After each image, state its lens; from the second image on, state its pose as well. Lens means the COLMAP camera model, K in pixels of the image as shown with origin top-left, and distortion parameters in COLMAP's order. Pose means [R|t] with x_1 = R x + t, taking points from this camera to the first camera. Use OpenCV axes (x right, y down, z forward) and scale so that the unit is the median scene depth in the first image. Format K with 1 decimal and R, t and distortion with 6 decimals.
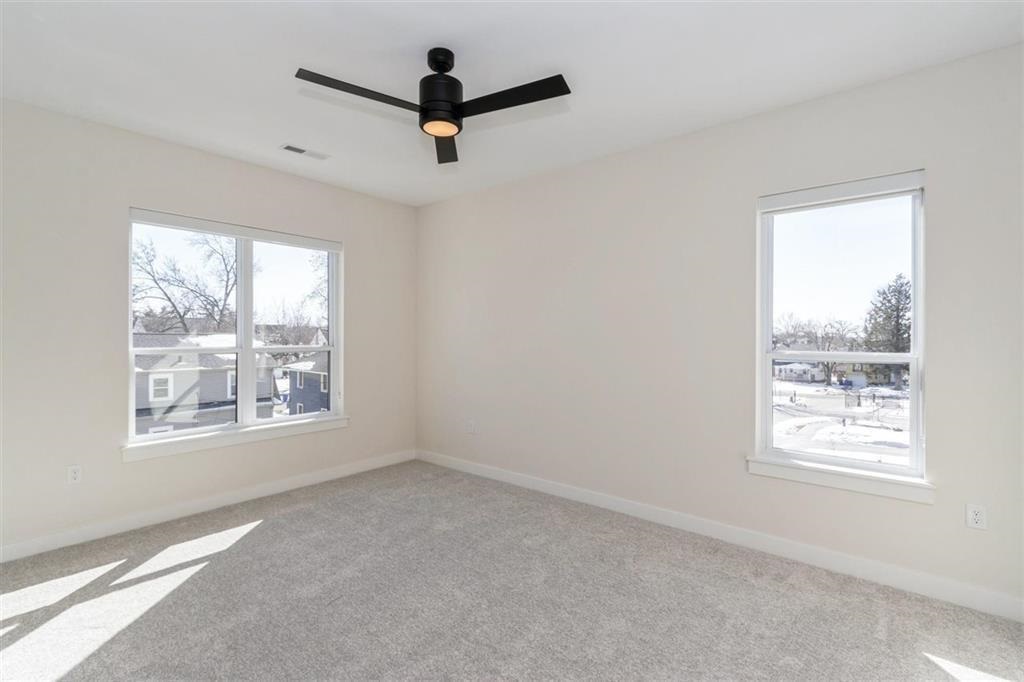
lens RADIAL K [[466.5, 0, 508.5], [0, 466.5, 339.8], [0, 0, 1]] dist [0.000614, 0.000042]
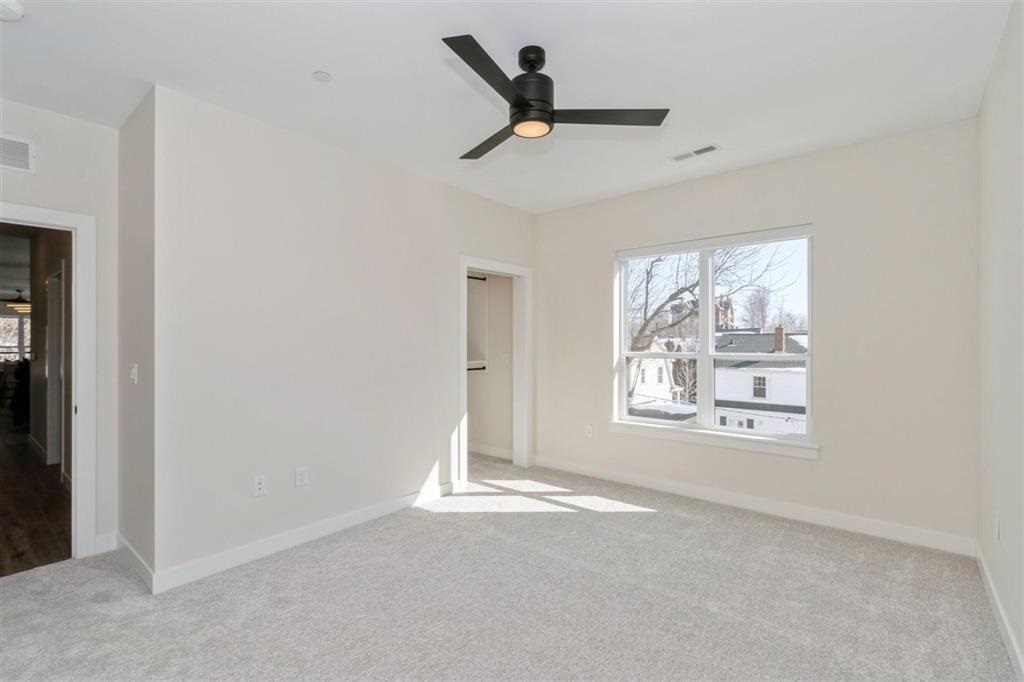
lens RADIAL K [[466.5, 0, 508.5], [0, 466.5, 339.8], [0, 0, 1]] dist [0.000614, 0.000042]
pose [[-0.003362, -0.005644, -0.999978, 0.684880], [-0.006314, 0.999964, -0.005623, -0.005834], [0.999974, 0.006295, -0.003398, 0.792024]]
